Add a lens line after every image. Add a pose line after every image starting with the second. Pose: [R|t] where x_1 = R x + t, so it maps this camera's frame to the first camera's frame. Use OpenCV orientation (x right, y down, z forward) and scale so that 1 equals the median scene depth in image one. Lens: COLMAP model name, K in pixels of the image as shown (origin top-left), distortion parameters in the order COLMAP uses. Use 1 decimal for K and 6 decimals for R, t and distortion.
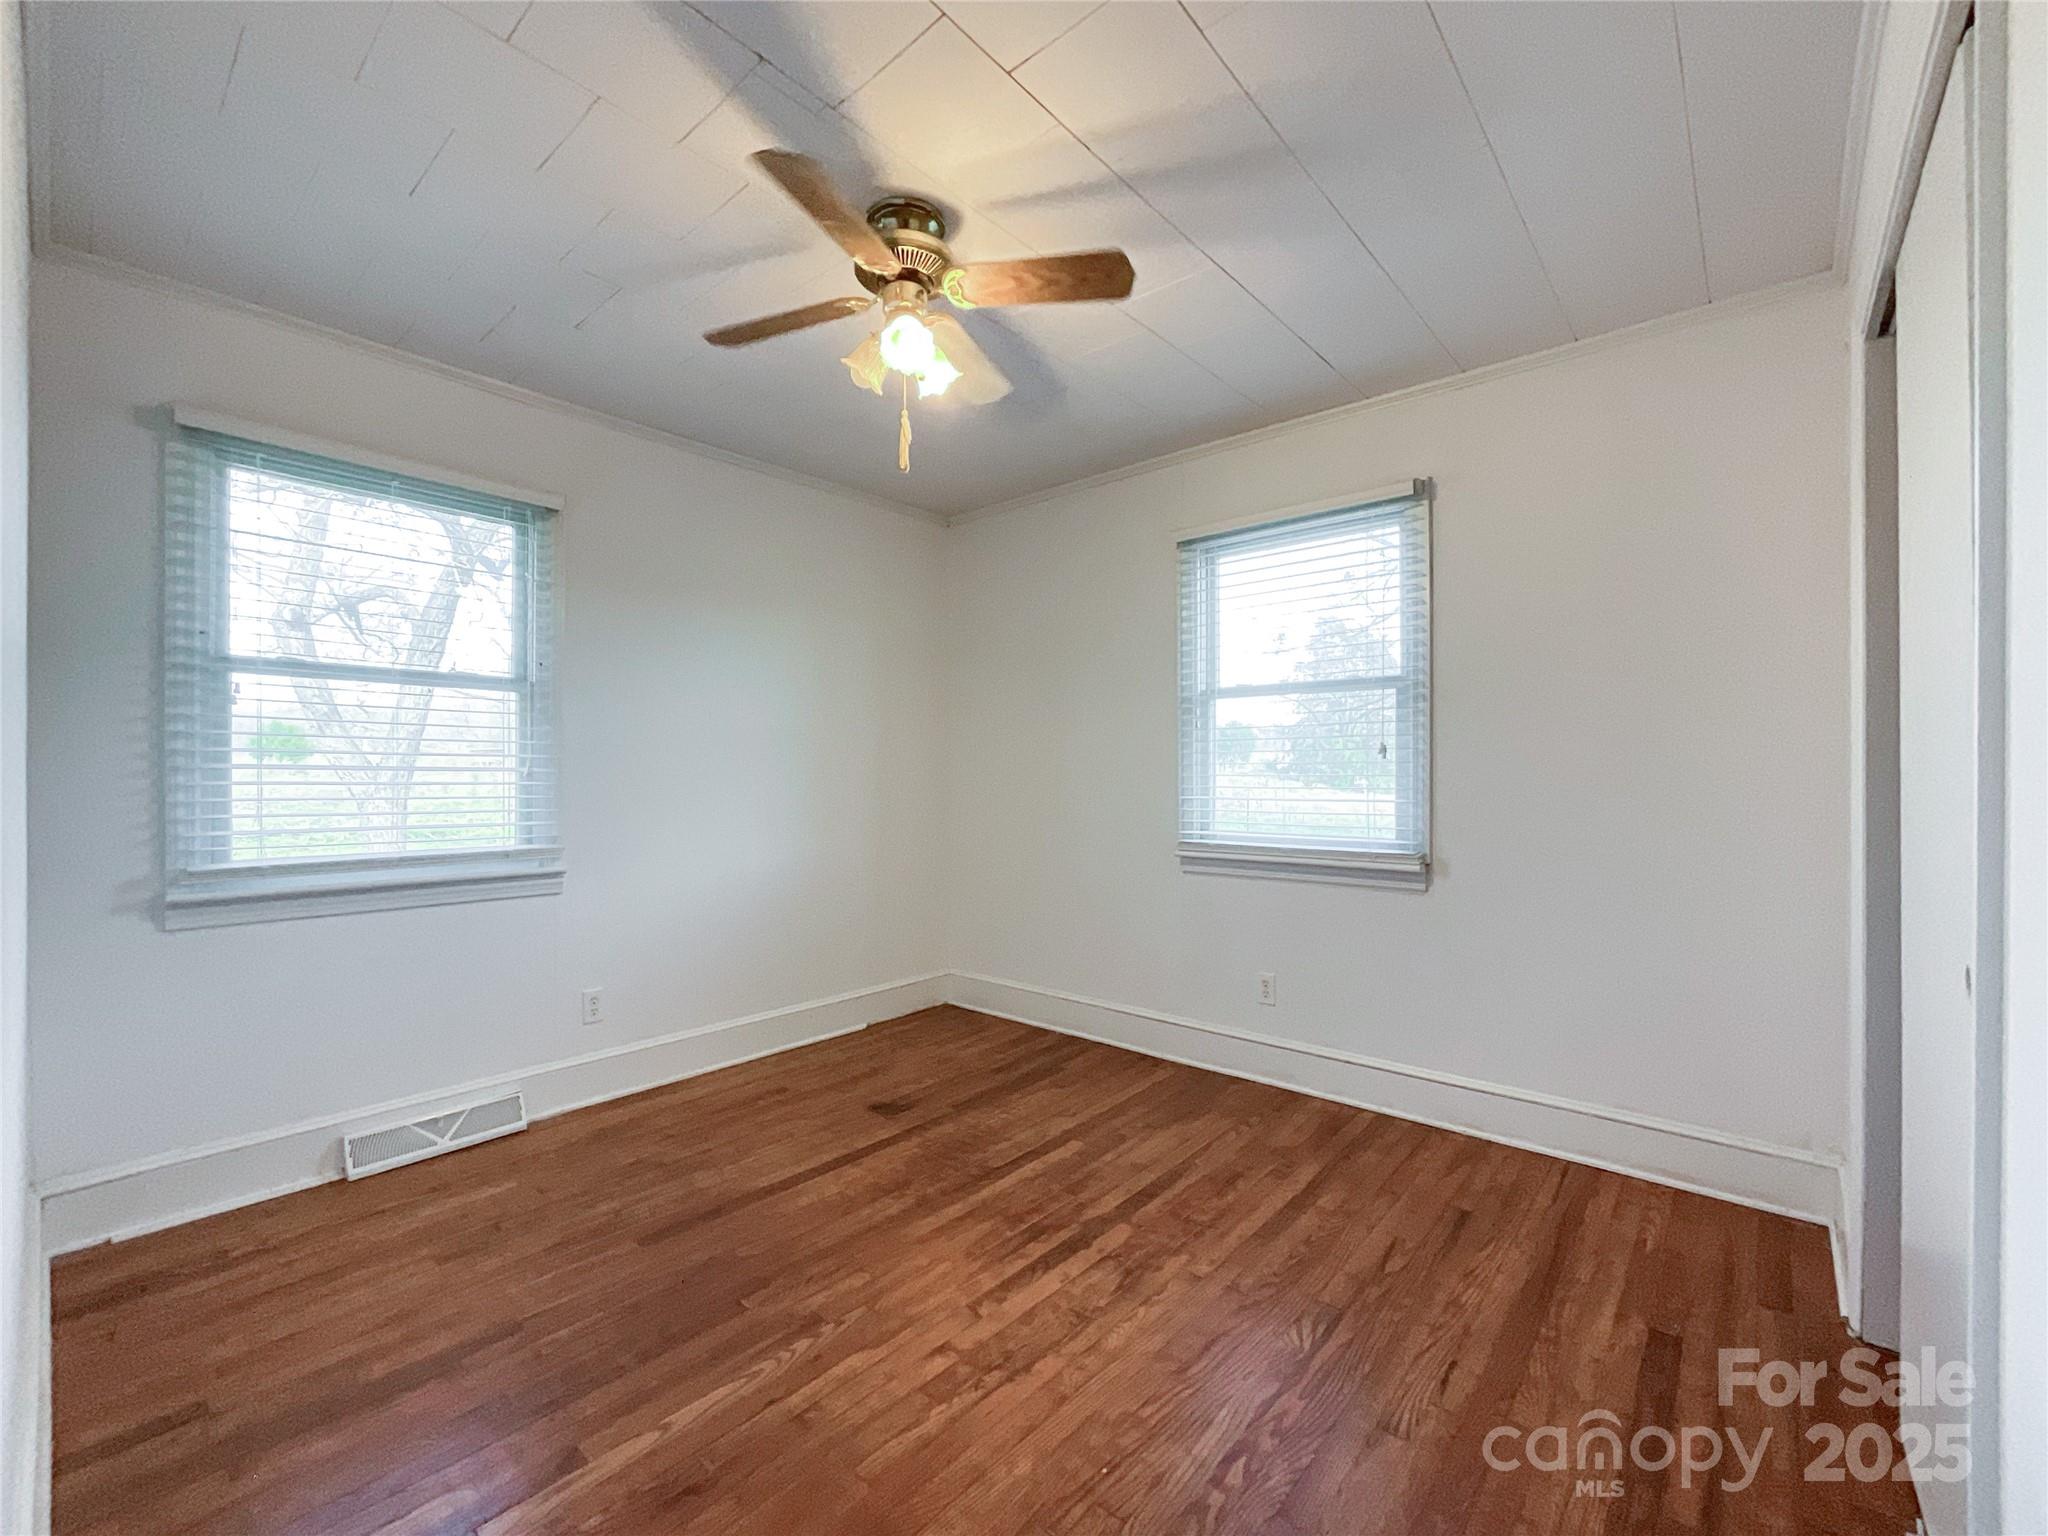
lens RADIAL K [[863.6, 0, 1027.1], [0, 863.6, 779.0], [0, 0, 1]] dist [-0.015948, 0.000198]
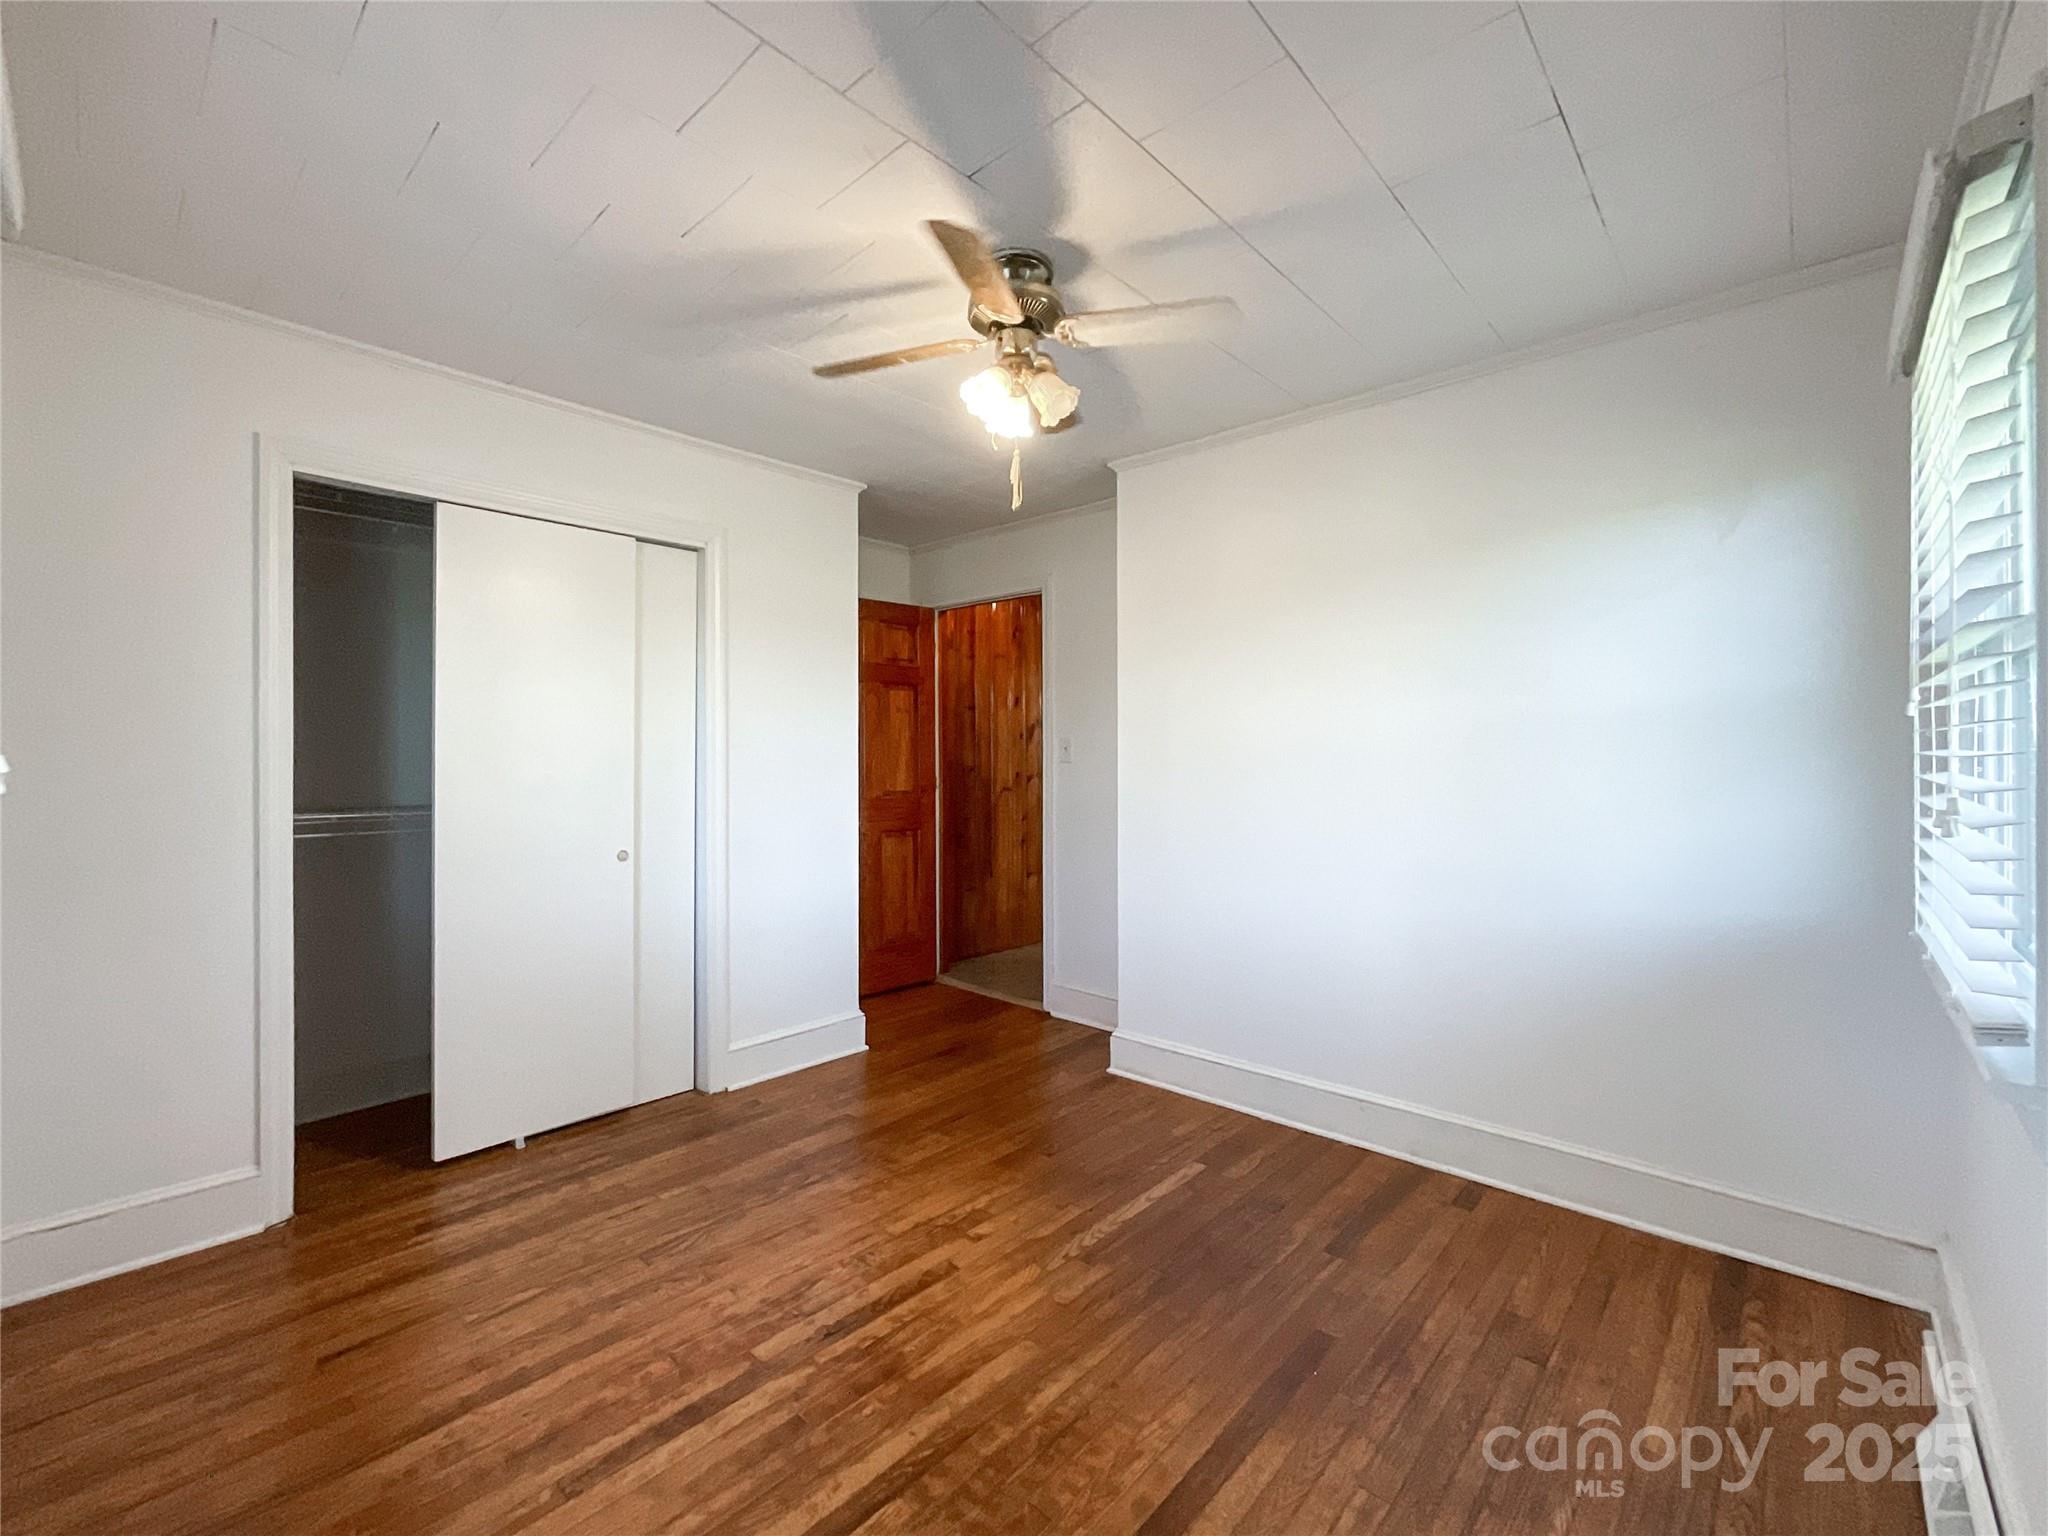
lens RADIAL K [[863.6, 0, 1027.1], [0, 863.6, 779.0], [0, 0, 1]] dist [-0.015948, 0.000198]
pose [[-0.999824, -0.001647, 0.018698, -0.163003], [-0.001073, 0.999529, 0.030682, -0.059008], [-0.018739, 0.030657, -0.999354, 1.907633]]
